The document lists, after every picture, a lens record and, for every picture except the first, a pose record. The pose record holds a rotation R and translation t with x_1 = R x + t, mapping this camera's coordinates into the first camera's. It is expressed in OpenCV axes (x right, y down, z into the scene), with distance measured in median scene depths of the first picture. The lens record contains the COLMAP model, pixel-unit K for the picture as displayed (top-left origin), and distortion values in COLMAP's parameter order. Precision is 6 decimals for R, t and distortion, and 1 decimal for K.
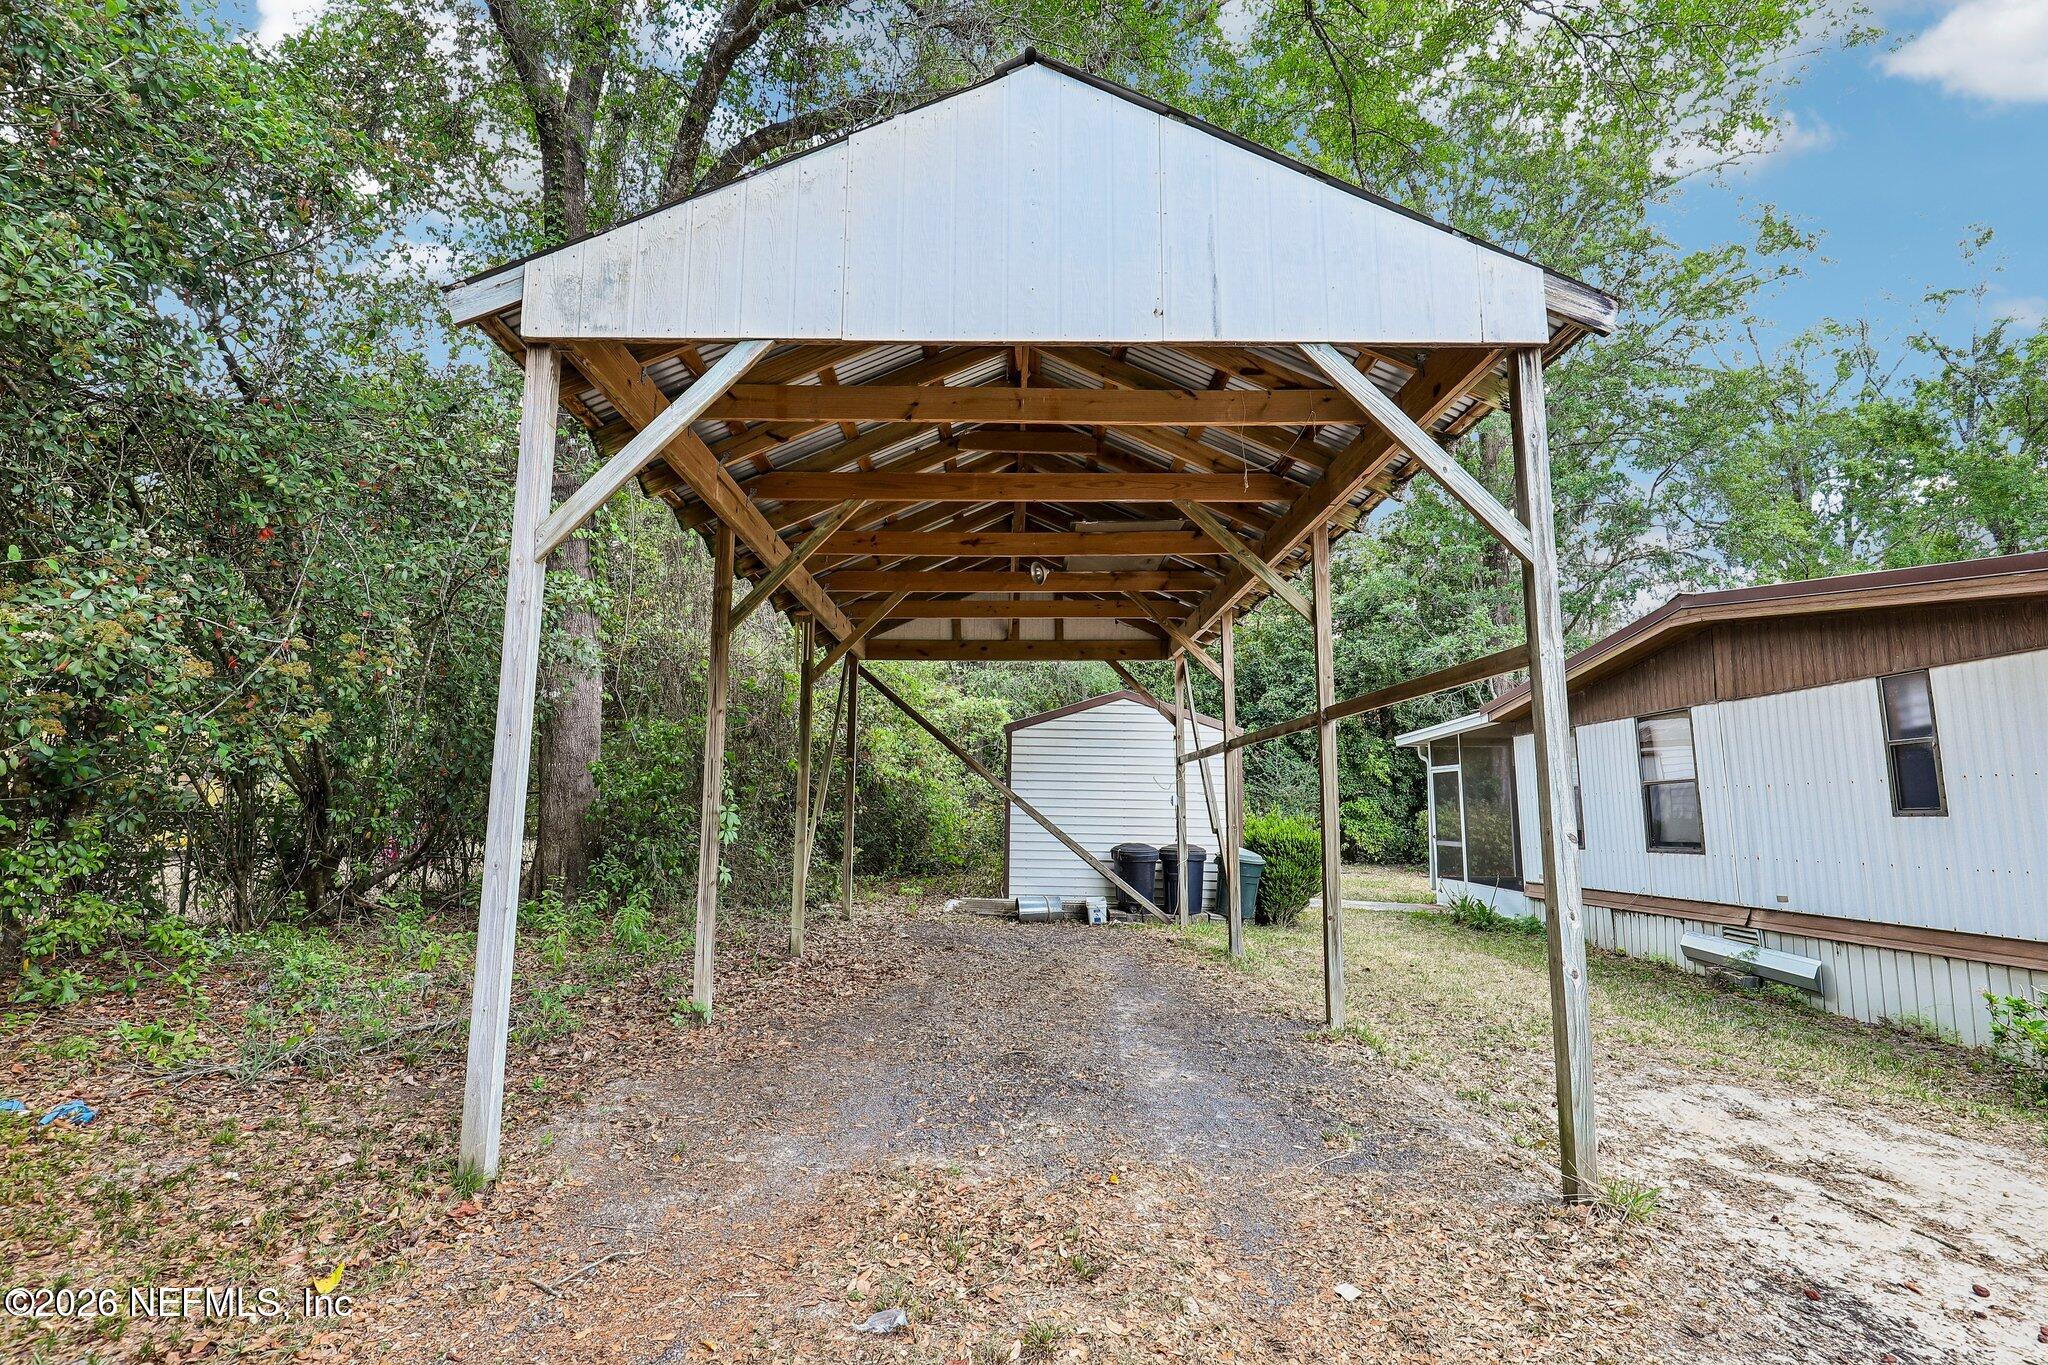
lens RADIAL K [[943.1, 0, 1039.5], [0, 943.1, 686.9], [0, 0, 1]] dist [0.002160, 0.000149]
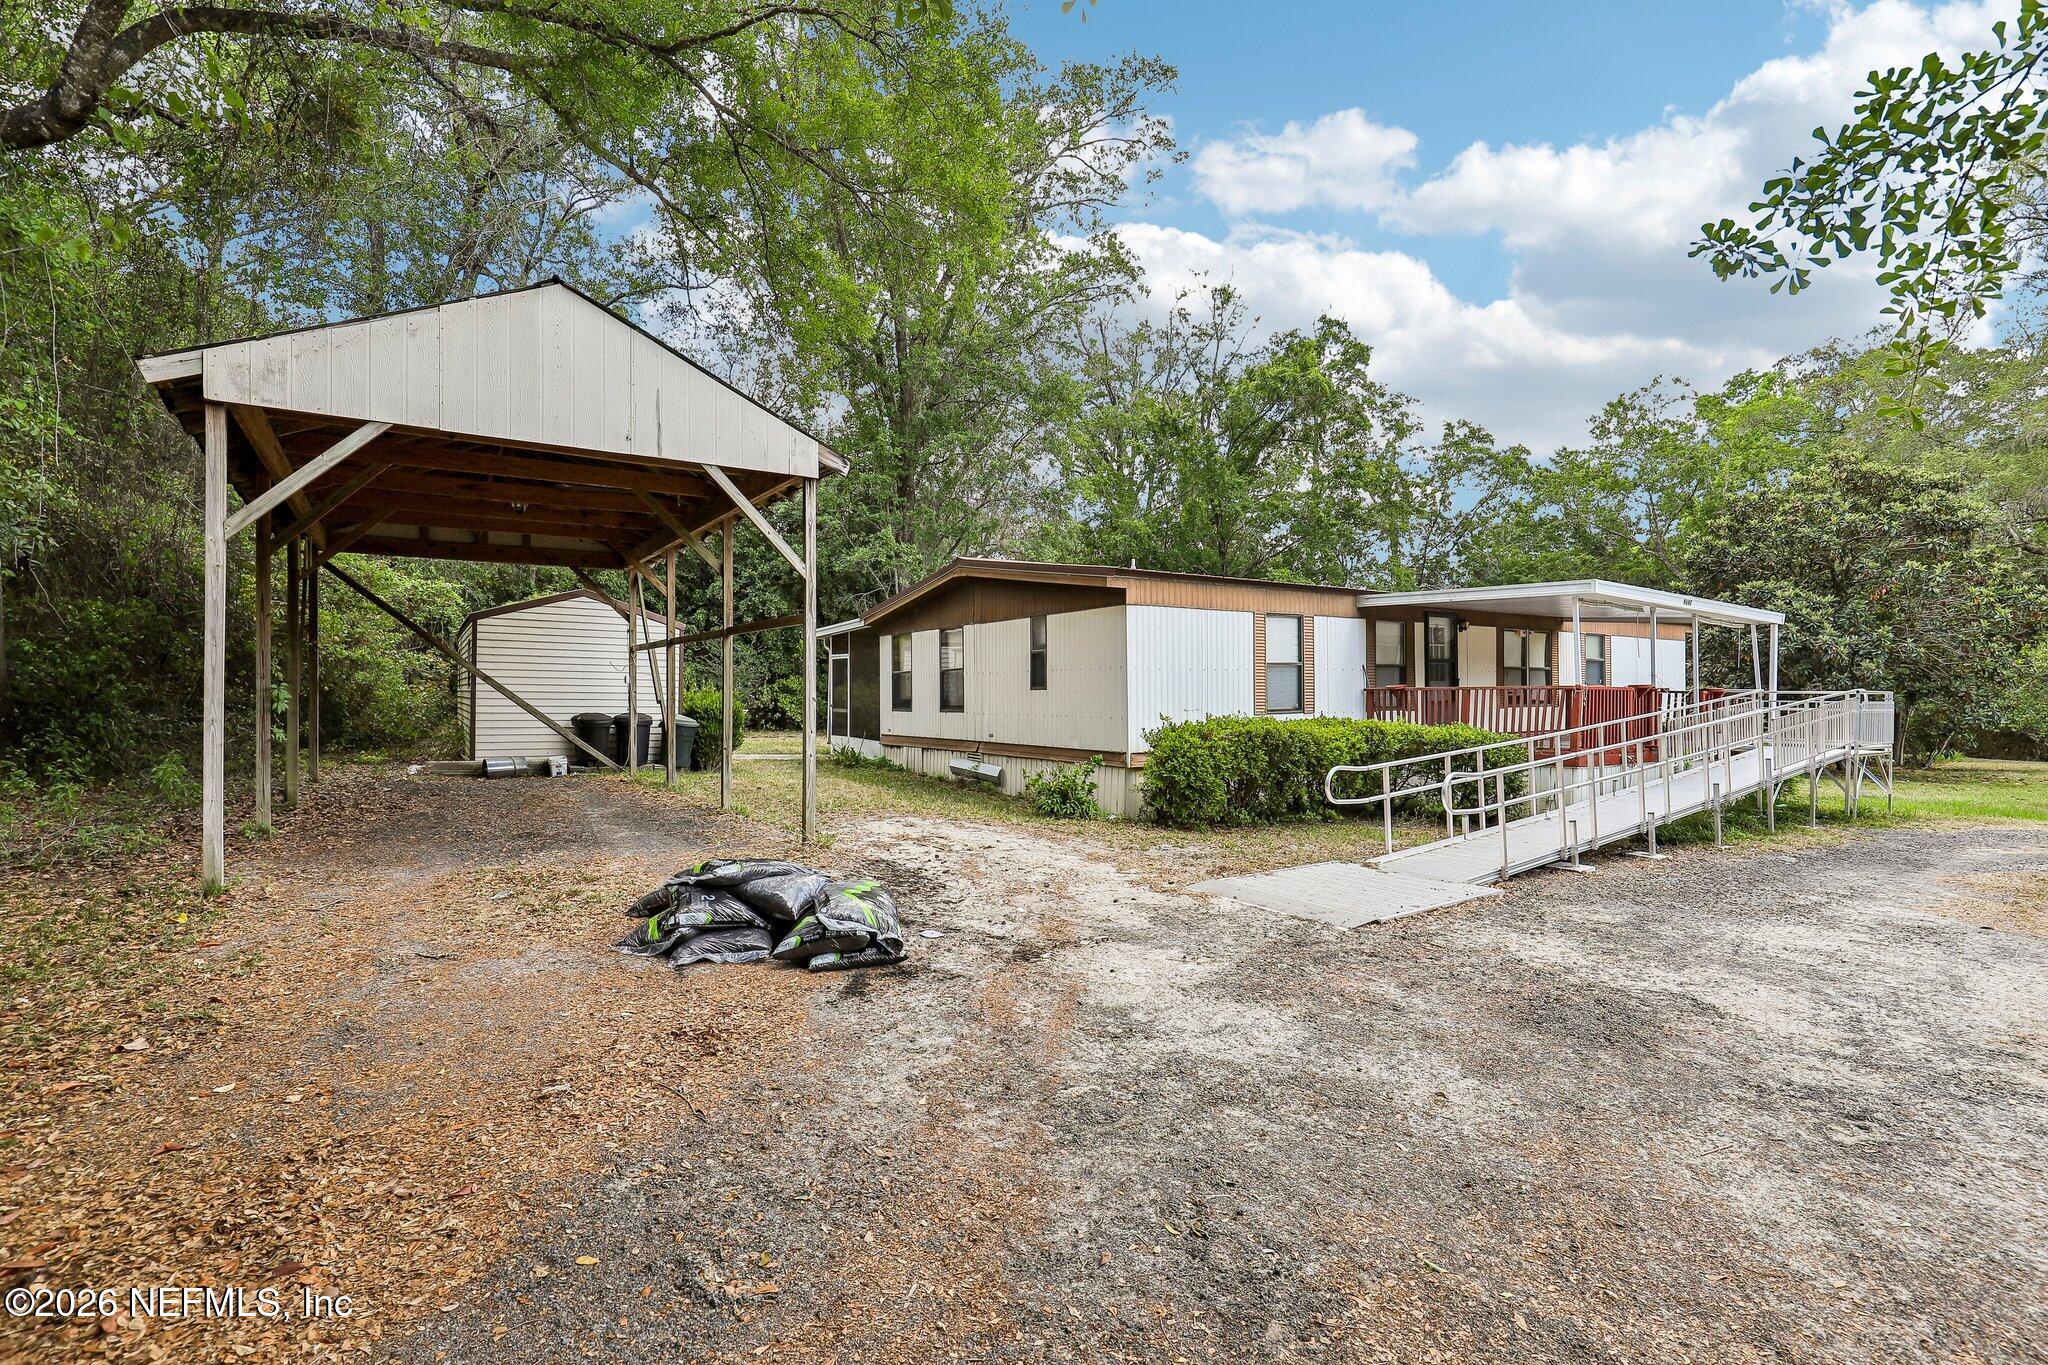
lens RADIAL K [[943.1, 0, 1039.5], [0, 943.1, 686.9], [0, 0, 1]] dist [0.002160, 0.000149]
pose [[0.848055, -0.001351, 0.529906, -0.065130], [-0.068213, 0.991398, 0.111696, -0.054335], [-0.525499, -0.130871, 0.840668, -0.400366]]
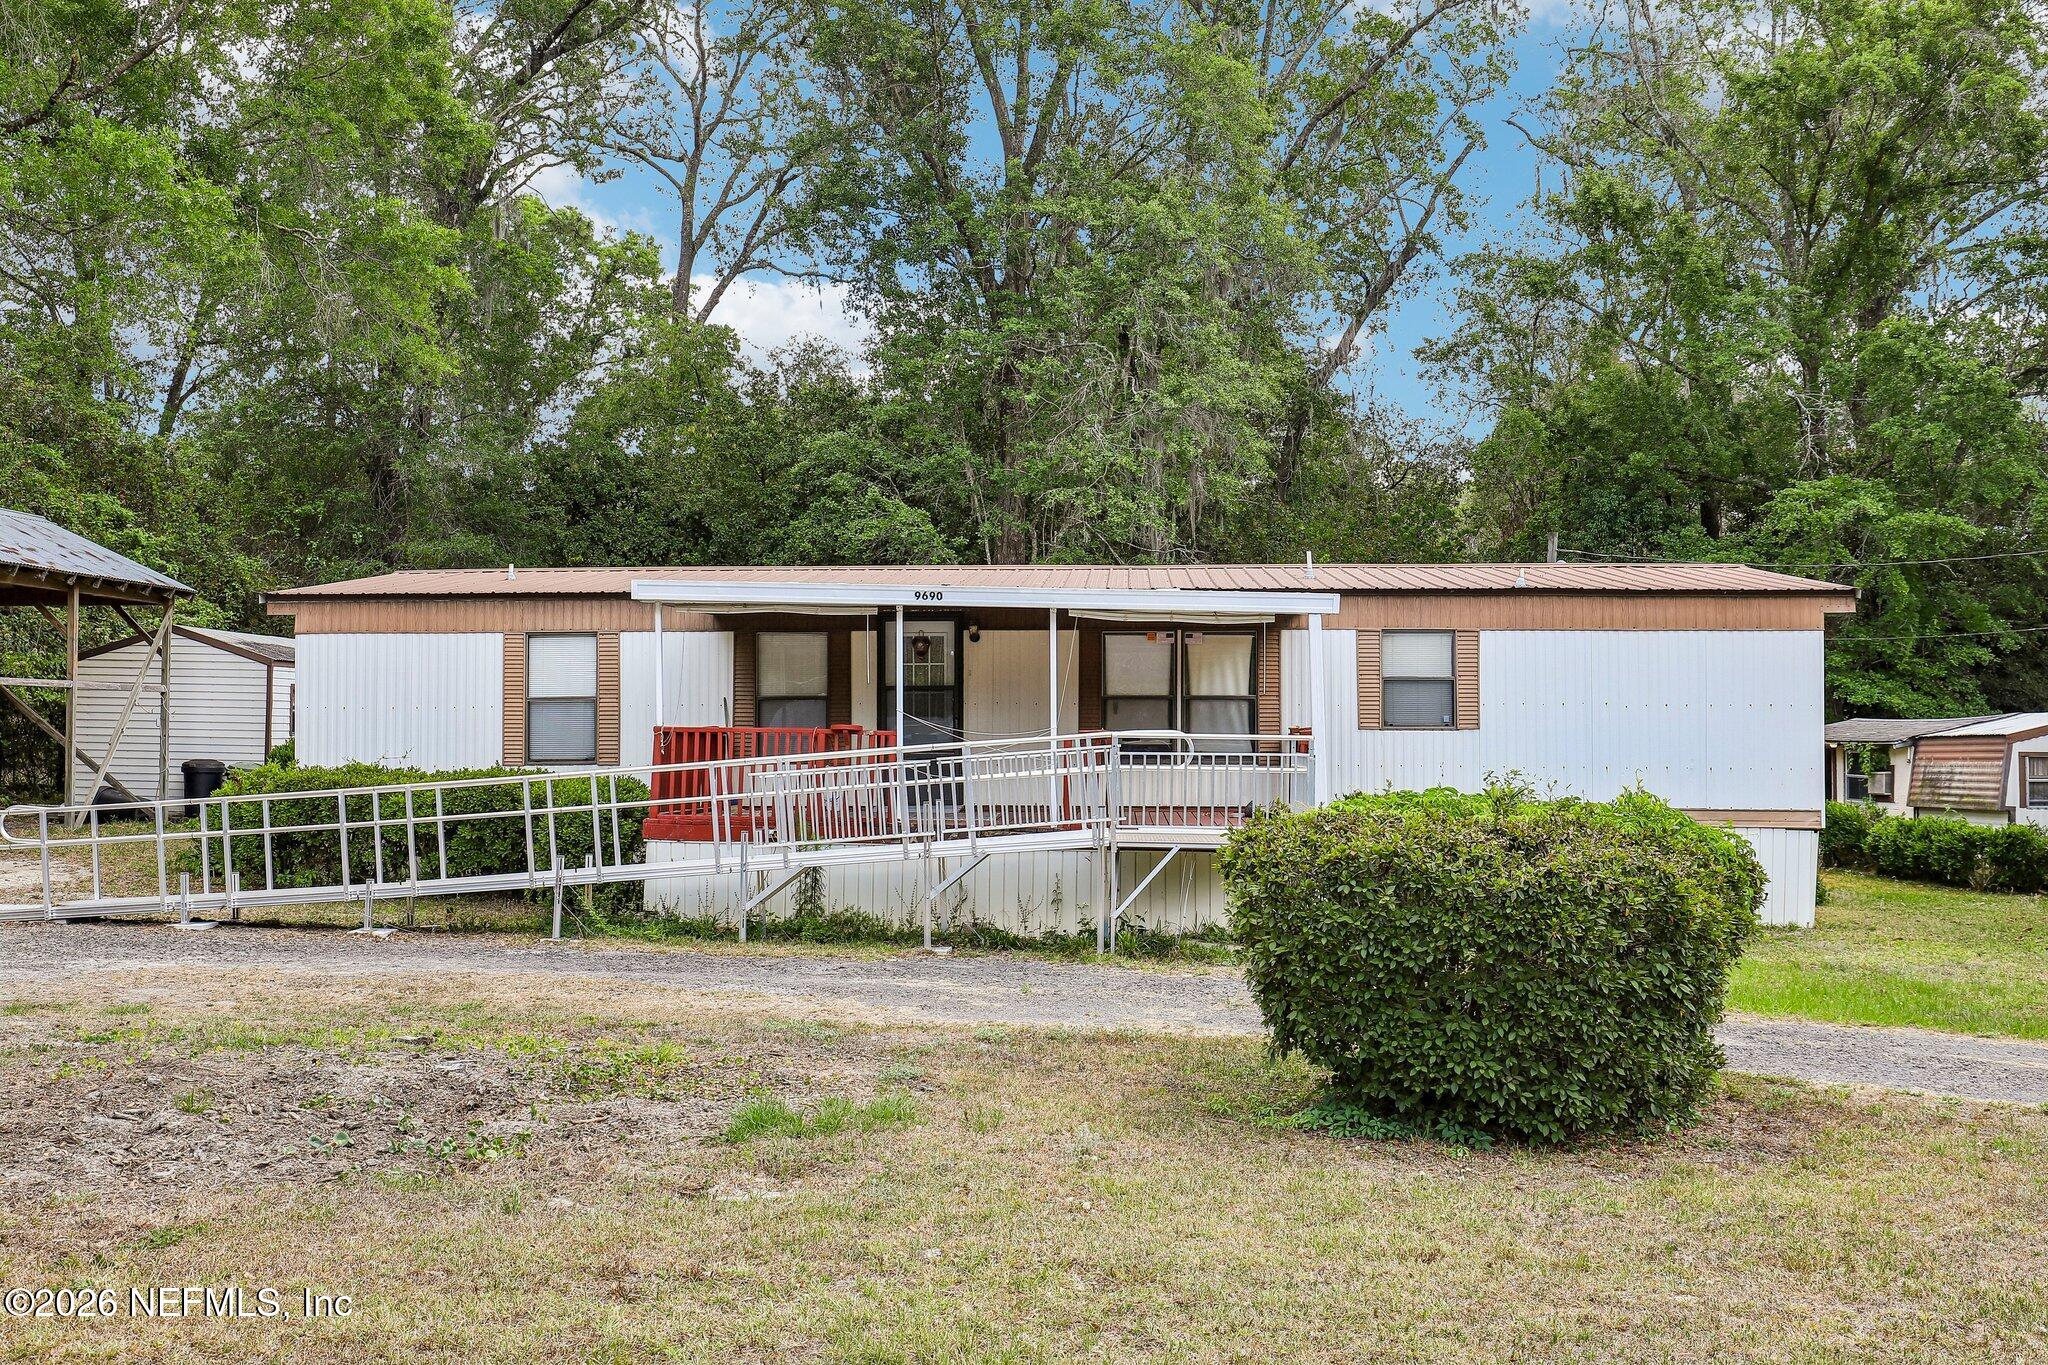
lens RADIAL K [[1946.8, 0, 1024.0], [0, 1946.8, 682.5], [0, 0, 1]] dist [0.004690, 0.000824]
pose [[0.994594, -0.004521, -0.103743, 1.478424], [0.014420, 0.995386, 0.094862, -0.157290], [0.102836, -0.095845, 0.990070, -1.353121]]
